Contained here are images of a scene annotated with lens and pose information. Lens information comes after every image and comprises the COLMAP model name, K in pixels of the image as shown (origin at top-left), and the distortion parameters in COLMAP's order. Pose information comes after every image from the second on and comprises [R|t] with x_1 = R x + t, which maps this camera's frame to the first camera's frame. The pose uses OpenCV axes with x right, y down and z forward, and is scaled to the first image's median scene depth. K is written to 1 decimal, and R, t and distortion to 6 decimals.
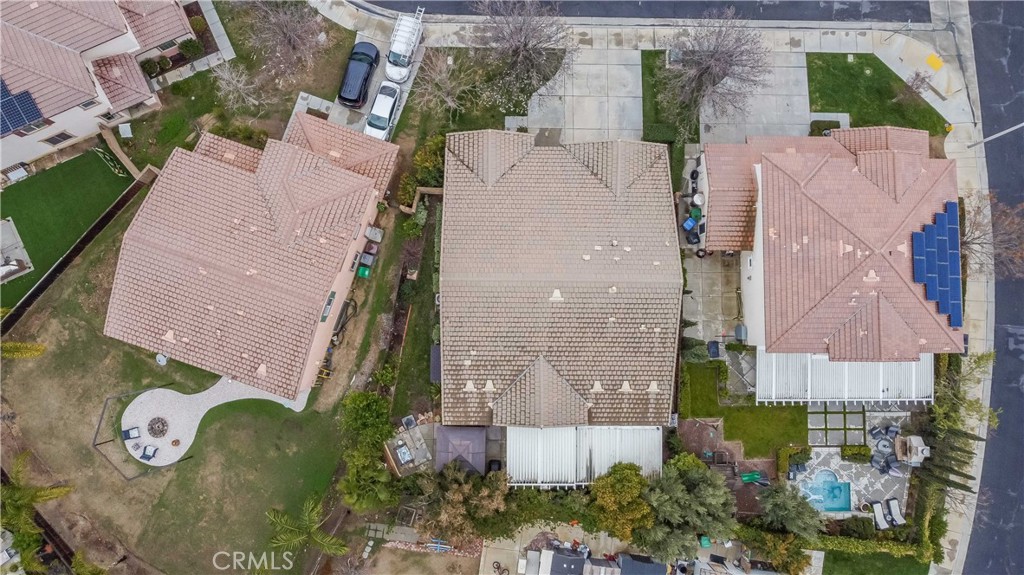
lens RADIAL K [[788.8, 0, 502.9], [0, 788.8, 279.9], [0, 0, 1]] dist [0.044652, -0.075044]
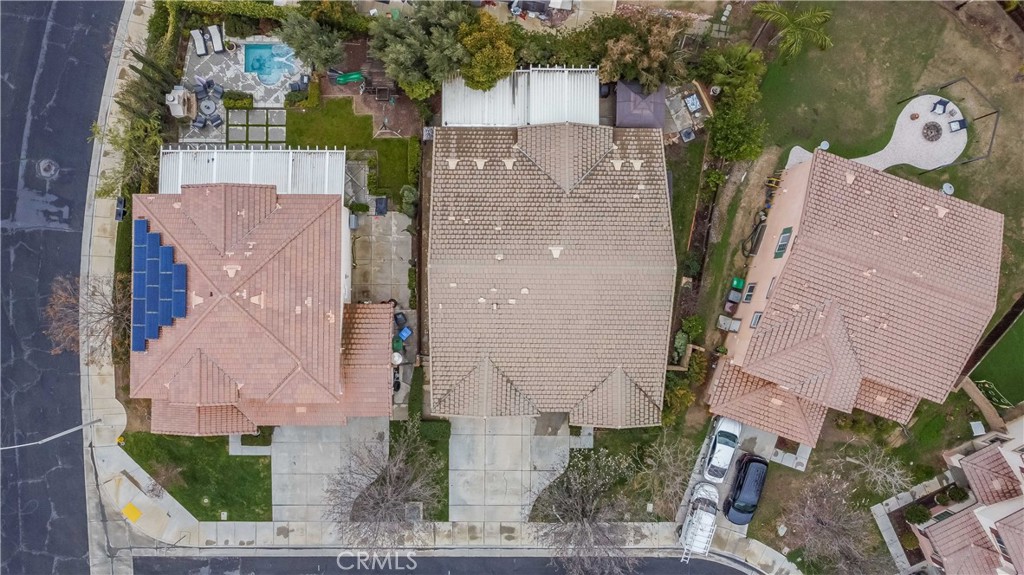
lens RADIAL K [[788.8, 0, 507.0], [0, 788.8, 262.5], [0, 0, 1]] dist [0.044652, -0.075044]
pose [[-0.998870, -0.002124, -0.047471, 0.162362], [-0.002868, -0.994484, 0.104851, -0.088392], [-0.047432, 0.104868, 0.993354, 0.026950]]
